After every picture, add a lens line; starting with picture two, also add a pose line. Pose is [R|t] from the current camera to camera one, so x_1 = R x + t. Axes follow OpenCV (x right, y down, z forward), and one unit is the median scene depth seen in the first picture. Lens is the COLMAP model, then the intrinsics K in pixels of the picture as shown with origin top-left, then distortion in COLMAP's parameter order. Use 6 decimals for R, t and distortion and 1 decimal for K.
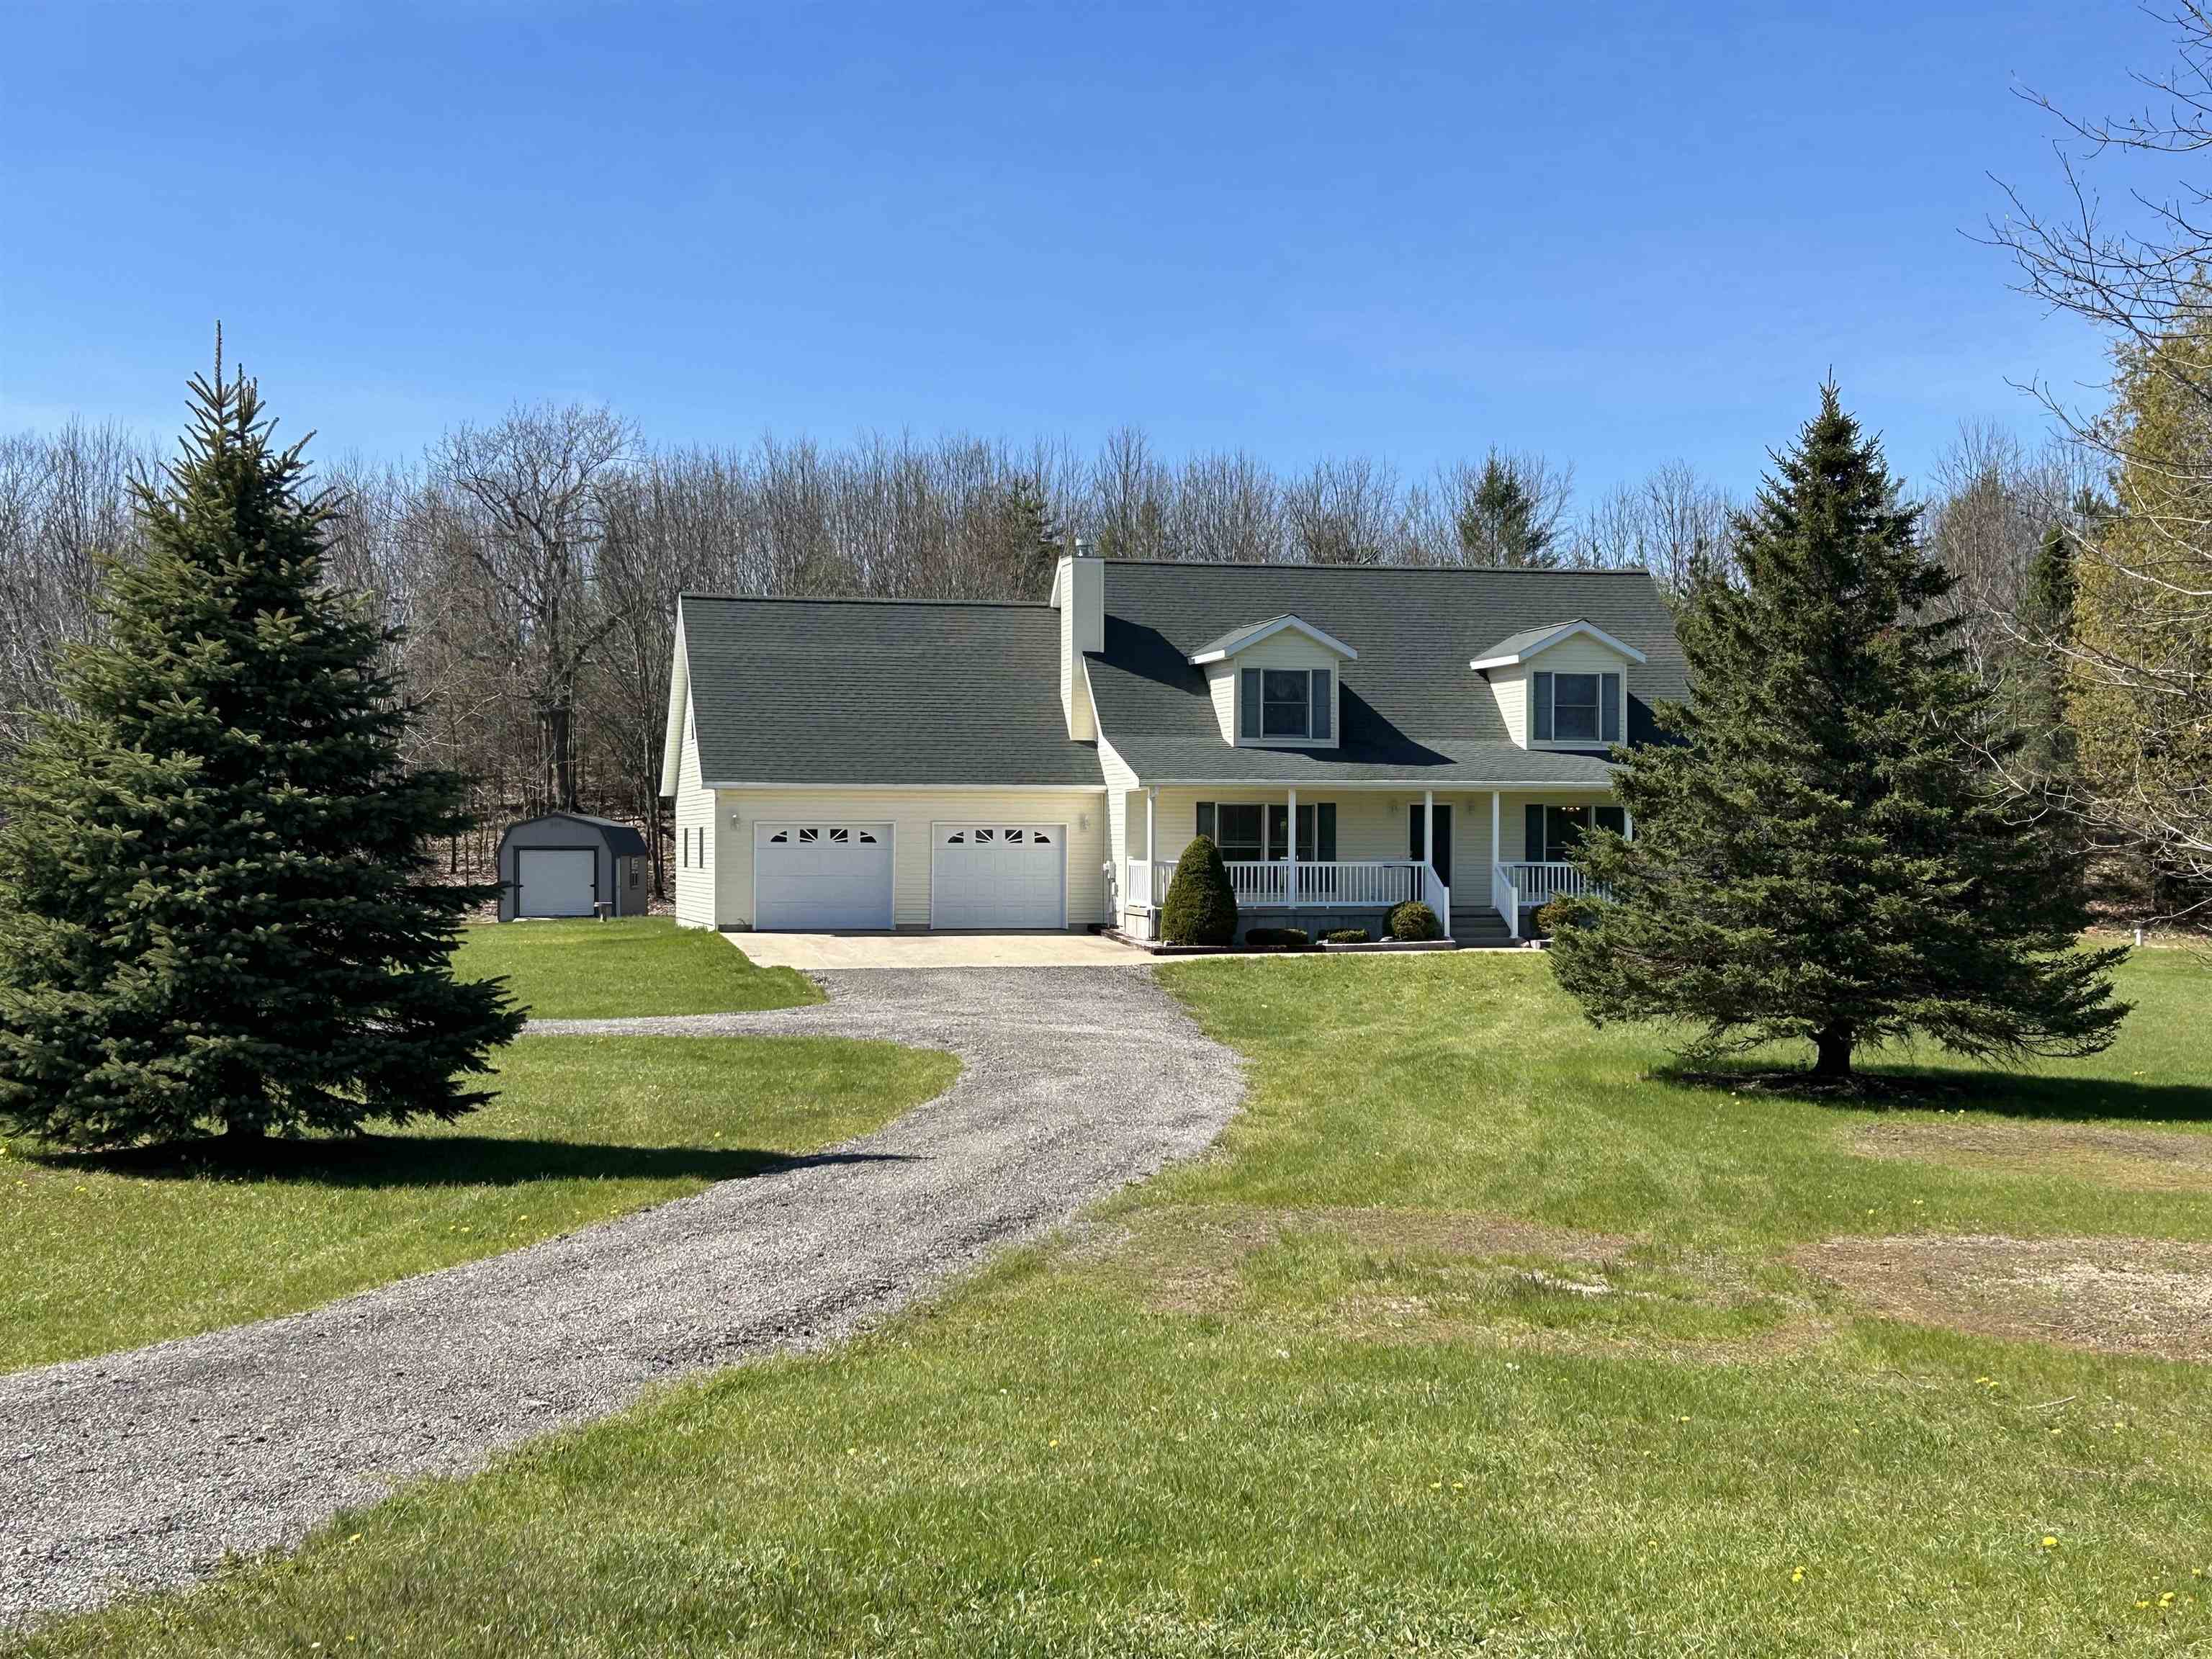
lens RADIAL K [[2975.1, 0, 1106.0], [0, 2975.1, 829.5], [0, 0, 1]] dist [0.017359, 0.073574]
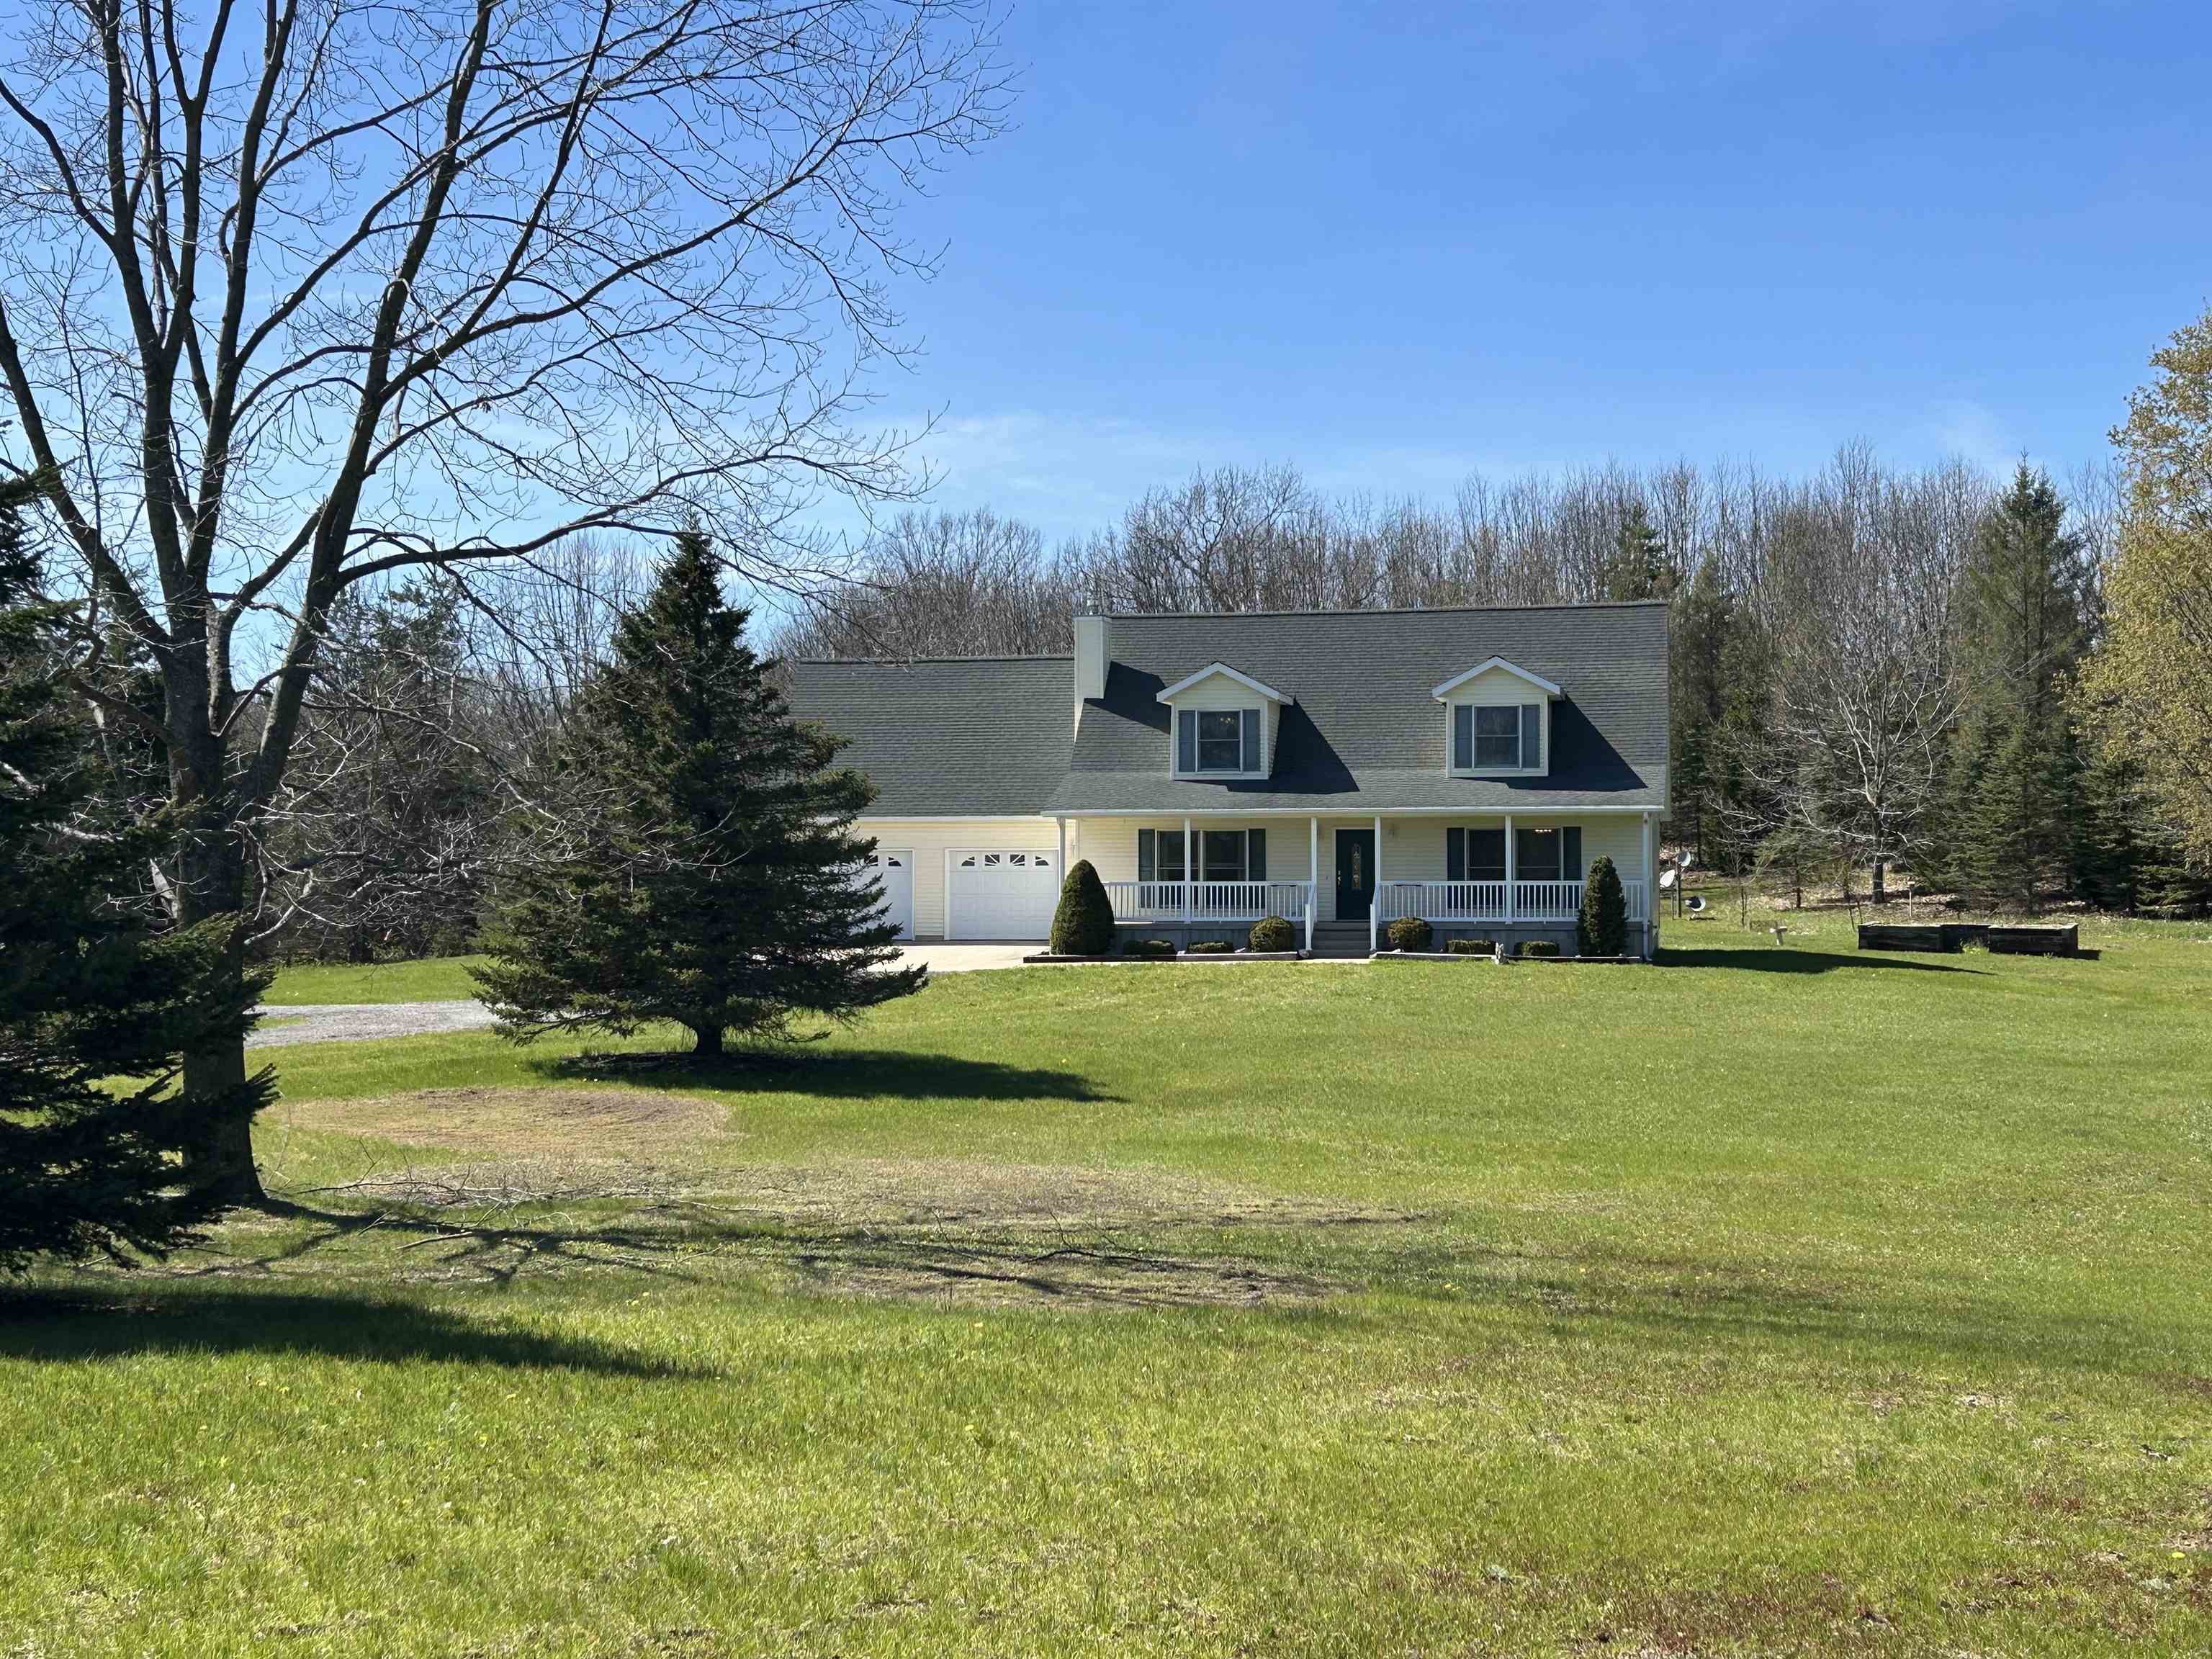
lens RADIAL K [[2975.1, 0, 1106.0], [0, 2975.1, 829.5], [0, 0, 1]] dist [0.017359, 0.073574]
pose [[0.898904, -0.010064, -0.438030, 0.513530], [0.007768, 0.999945, -0.007032, -0.001181], [0.438077, 0.002919, 0.898933, -0.028280]]
